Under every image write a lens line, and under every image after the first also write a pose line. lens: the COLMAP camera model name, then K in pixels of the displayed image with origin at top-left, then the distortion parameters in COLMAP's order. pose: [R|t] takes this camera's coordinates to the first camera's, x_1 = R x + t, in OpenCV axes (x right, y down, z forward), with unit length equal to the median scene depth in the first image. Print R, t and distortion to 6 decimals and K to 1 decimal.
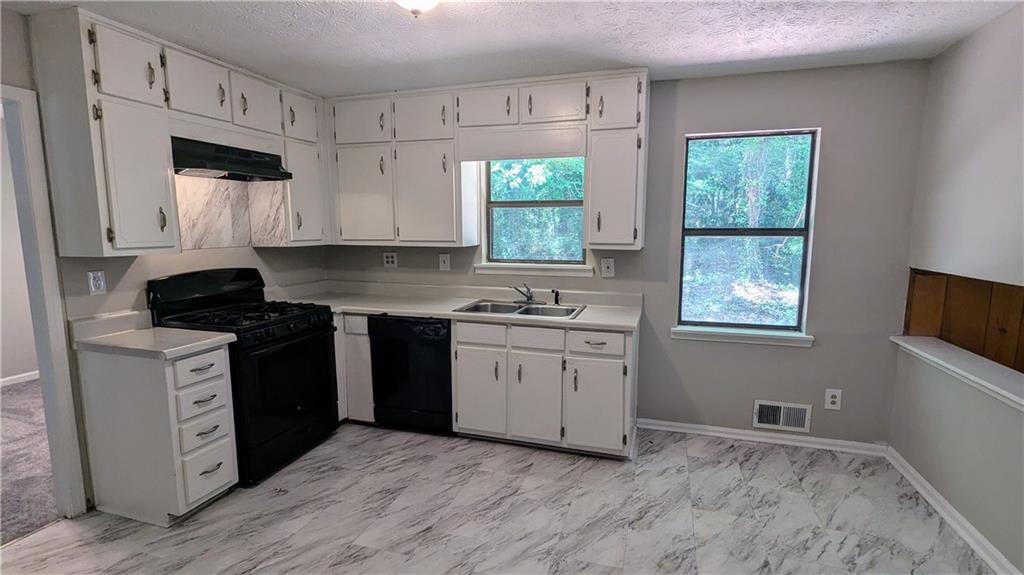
lens RADIAL K [[479.1, 0, 516.3], [0, 479.1, 287.8], [0, 0, 1]] dist [-0.002389, -0.000466]
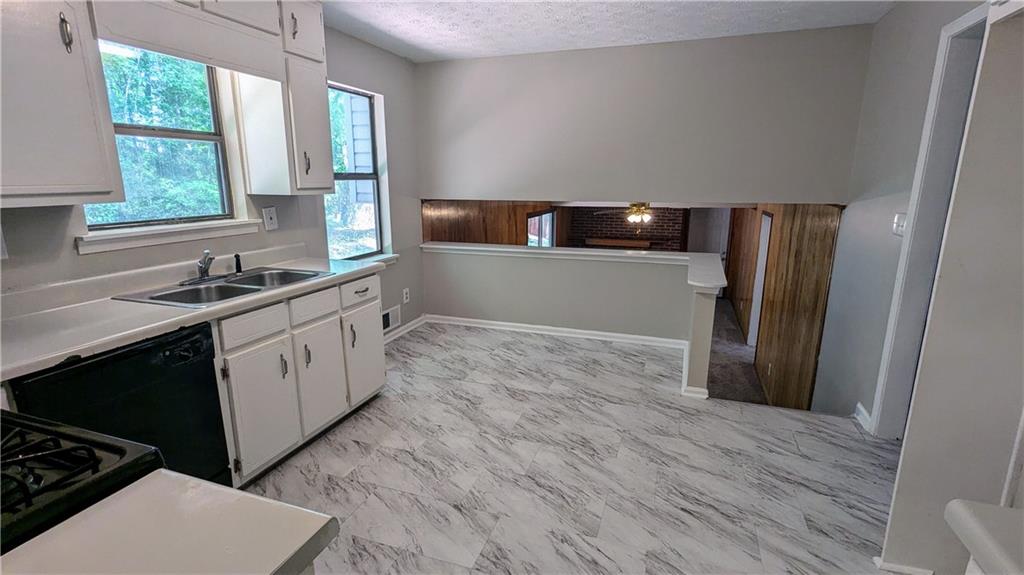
lens RADIAL K [[479.1, 0, 517.1], [0, 479.1, 288.8], [0, 0, 1]] dist [-0.002389, -0.000466]
pose [[0.035481, -0.223760, 0.973998, -0.810479], [0.125122, 0.967938, 0.217810, -0.064415], [-0.991507, 0.114141, 0.062341, 0.657254]]
